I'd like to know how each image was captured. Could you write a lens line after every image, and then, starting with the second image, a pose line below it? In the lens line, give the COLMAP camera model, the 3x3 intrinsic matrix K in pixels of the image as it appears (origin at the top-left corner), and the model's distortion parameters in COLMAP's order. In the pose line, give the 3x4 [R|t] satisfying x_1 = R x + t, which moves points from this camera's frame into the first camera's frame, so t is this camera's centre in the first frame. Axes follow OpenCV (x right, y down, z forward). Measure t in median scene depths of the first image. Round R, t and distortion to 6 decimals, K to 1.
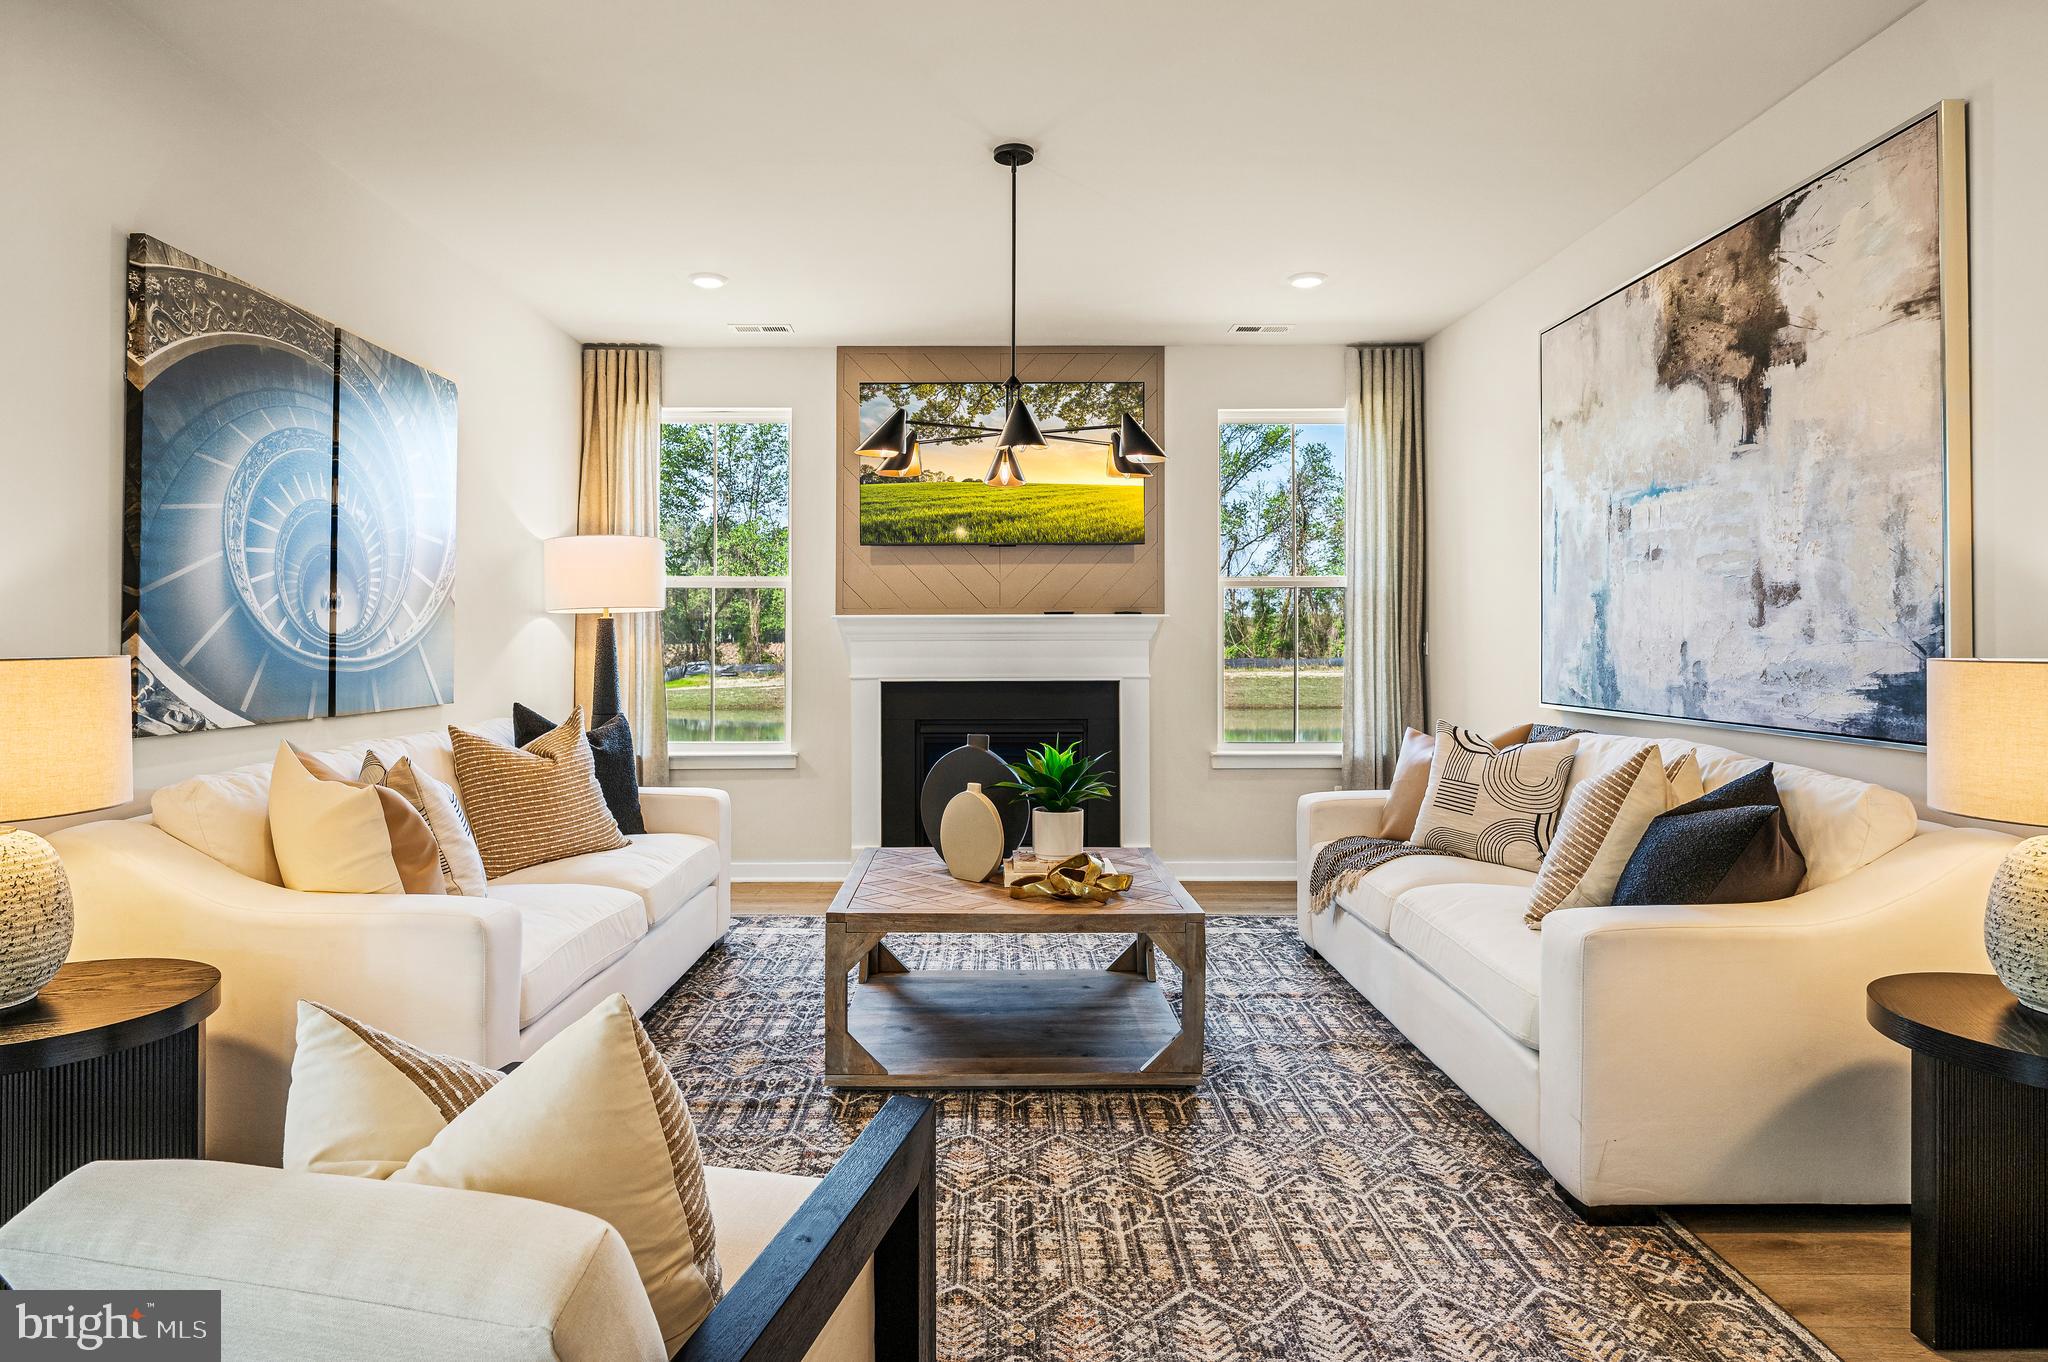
lens RADIAL K [[1160.4, 0, 1038.6], [0, 1160.4, 650.1], [0, 0, 1]] dist [0.004170, -0.004651]
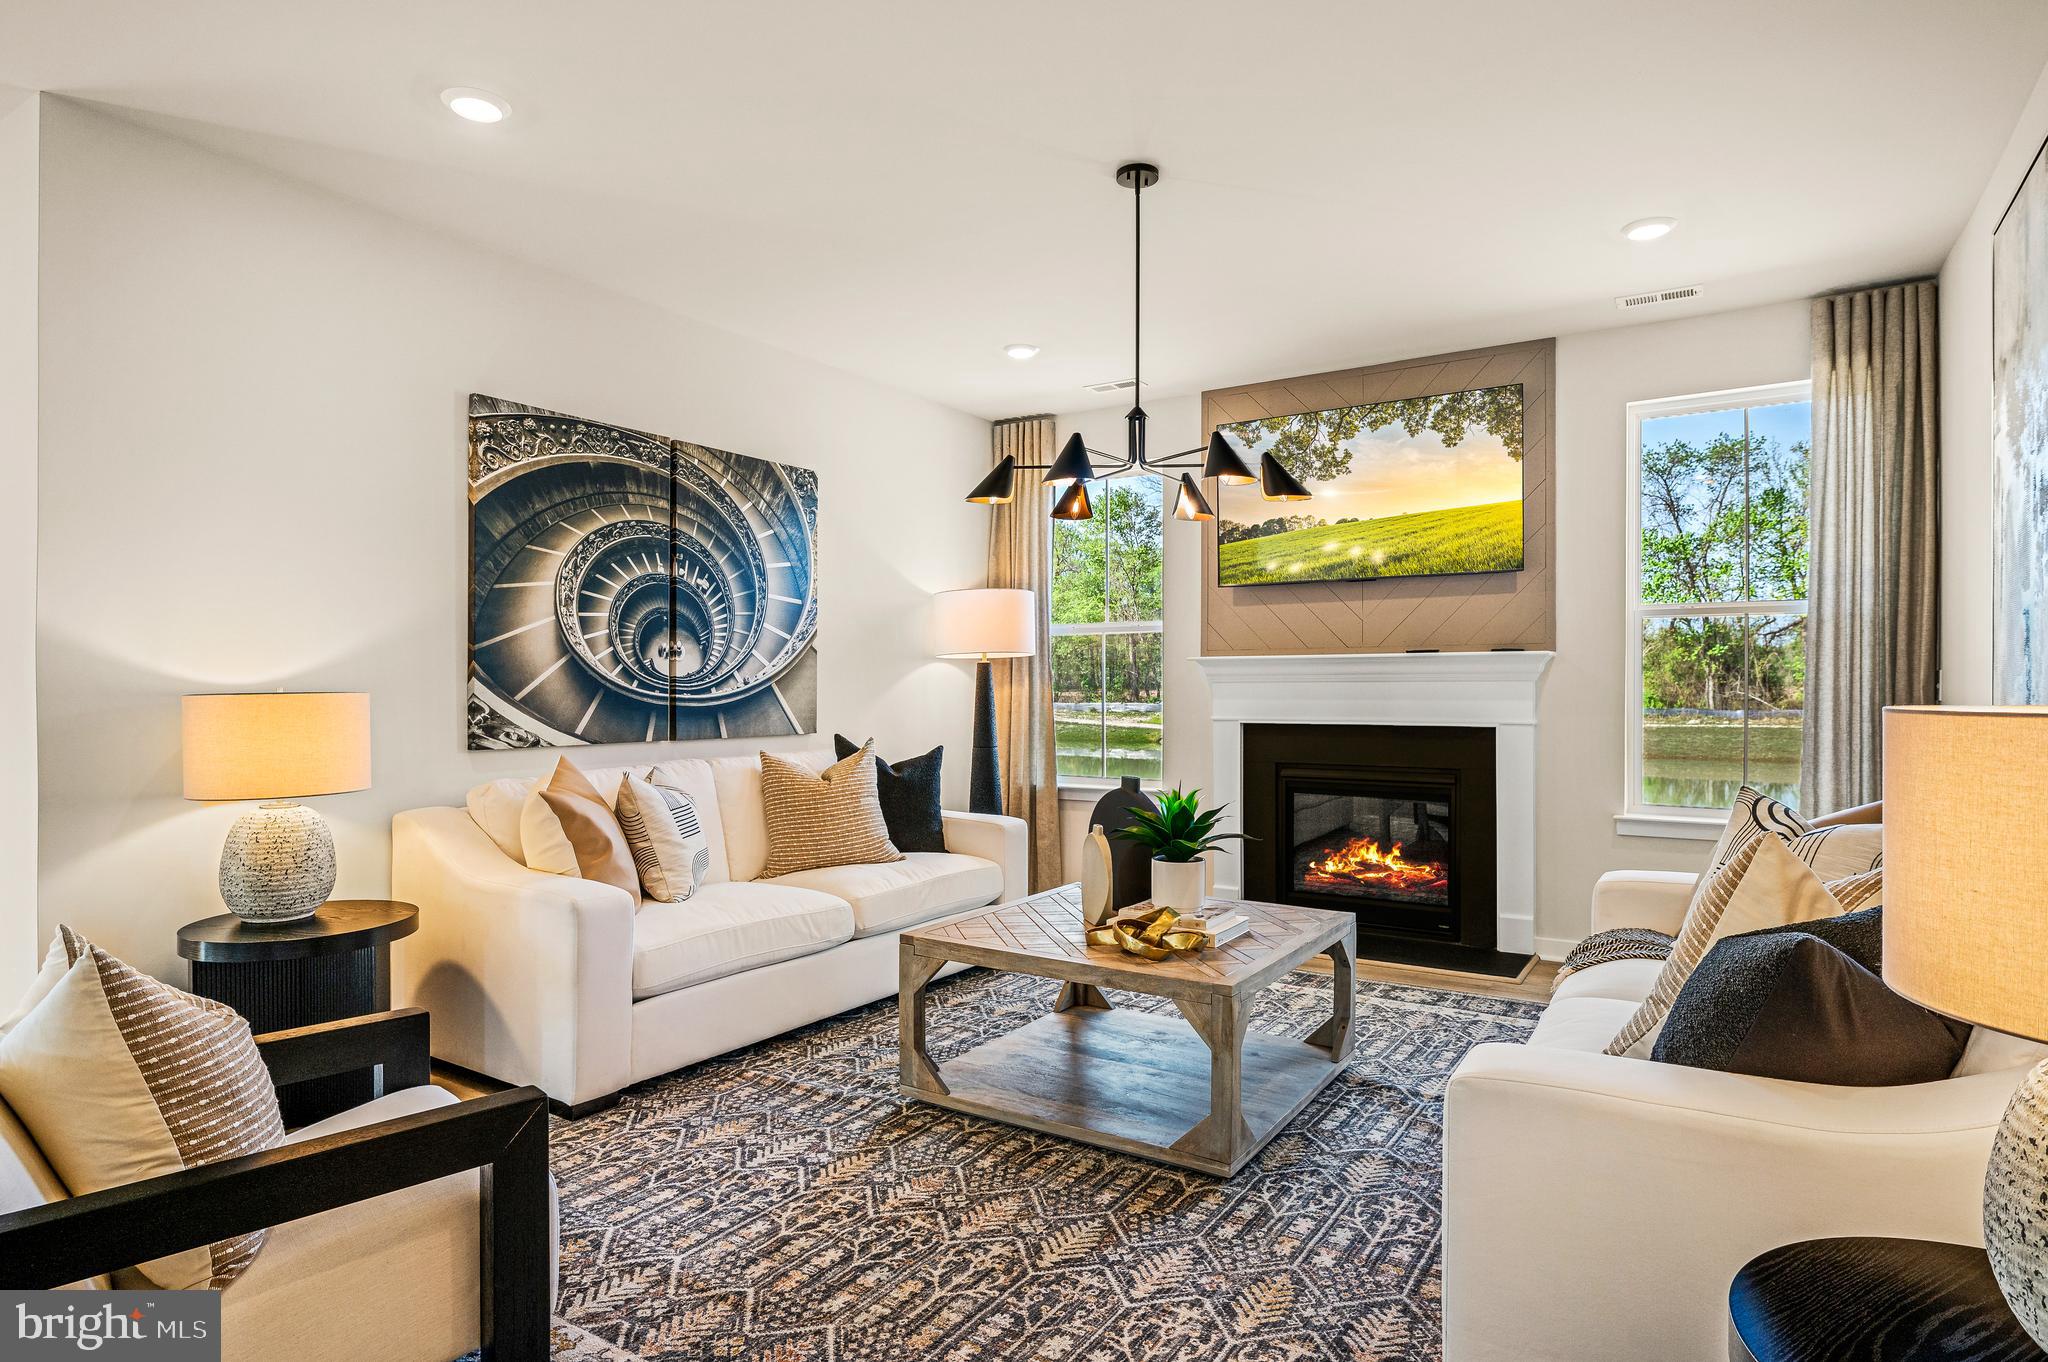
lens RADIAL K [[1123.5, 0, 1073.9], [0, 1123.5, 708.2], [0, 0, 1]] dist [-0.002643, 0.000602]
pose [[0.839867, 0.011770, -0.542664, 0.481008], [-0.004129, 0.999874, 0.015297, 0.000082], [0.542776, -0.010607, 0.839811, 0.201862]]
